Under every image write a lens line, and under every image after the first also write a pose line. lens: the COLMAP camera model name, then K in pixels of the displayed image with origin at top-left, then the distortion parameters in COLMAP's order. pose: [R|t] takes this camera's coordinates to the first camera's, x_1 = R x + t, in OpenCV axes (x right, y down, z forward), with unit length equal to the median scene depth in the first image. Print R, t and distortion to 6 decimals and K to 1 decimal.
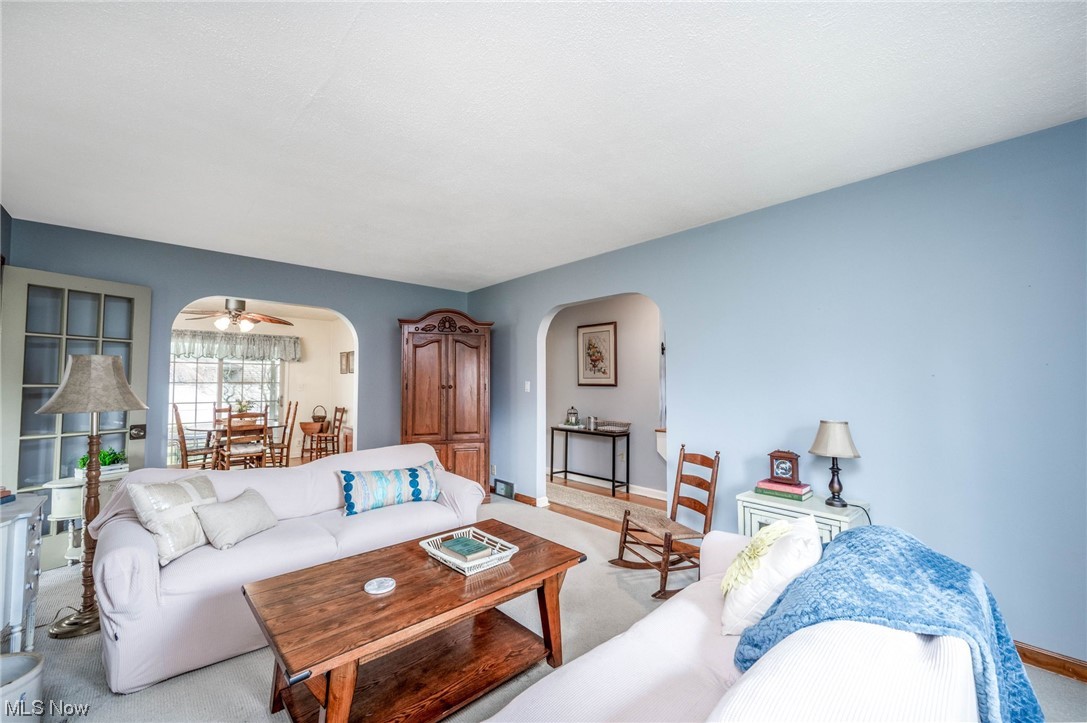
lens RADIAL K [[412.7, 0, 543.5], [0, 412.7, 361.5], [0, 0, 1]] dist [0.000124, 0.000002]
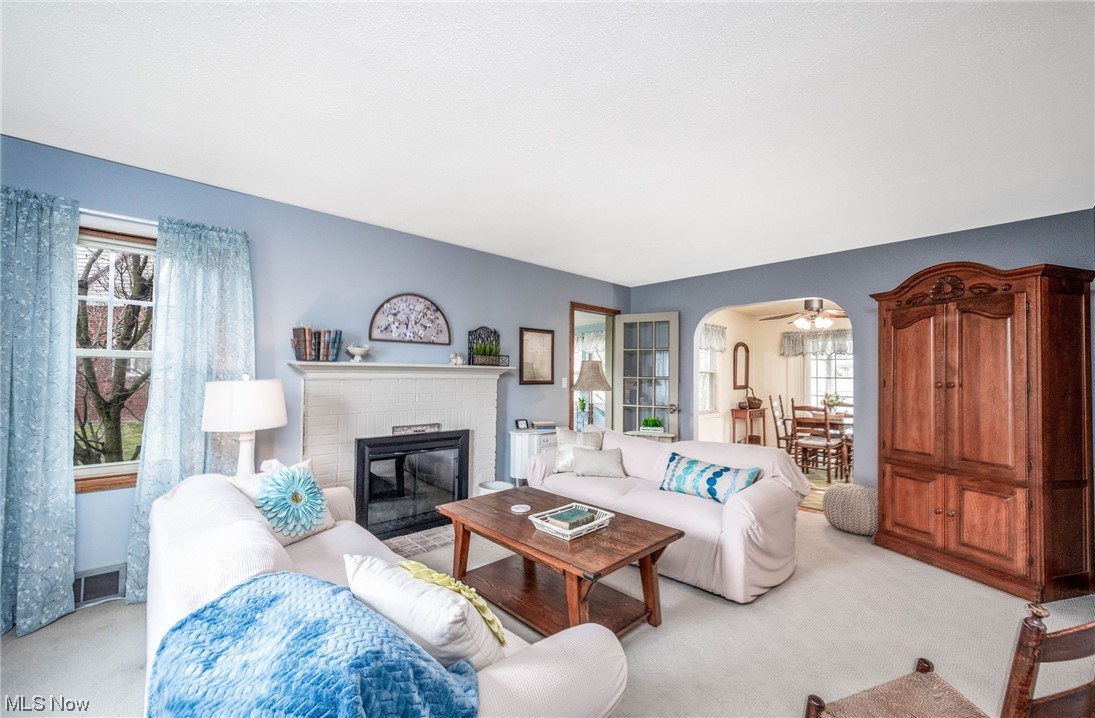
lens RADIAL K [[444.6, 0, 574.8], [0, 444.6, 366.7], [0, 0, 1]] dist [-0.000695, -0.000042]
pose [[0.051814, -0.020340, -0.998450, 0.445675], [0.041604, 0.998969, -0.018191, 0.021658], [0.997790, -0.040597, 0.052607, 0.402083]]
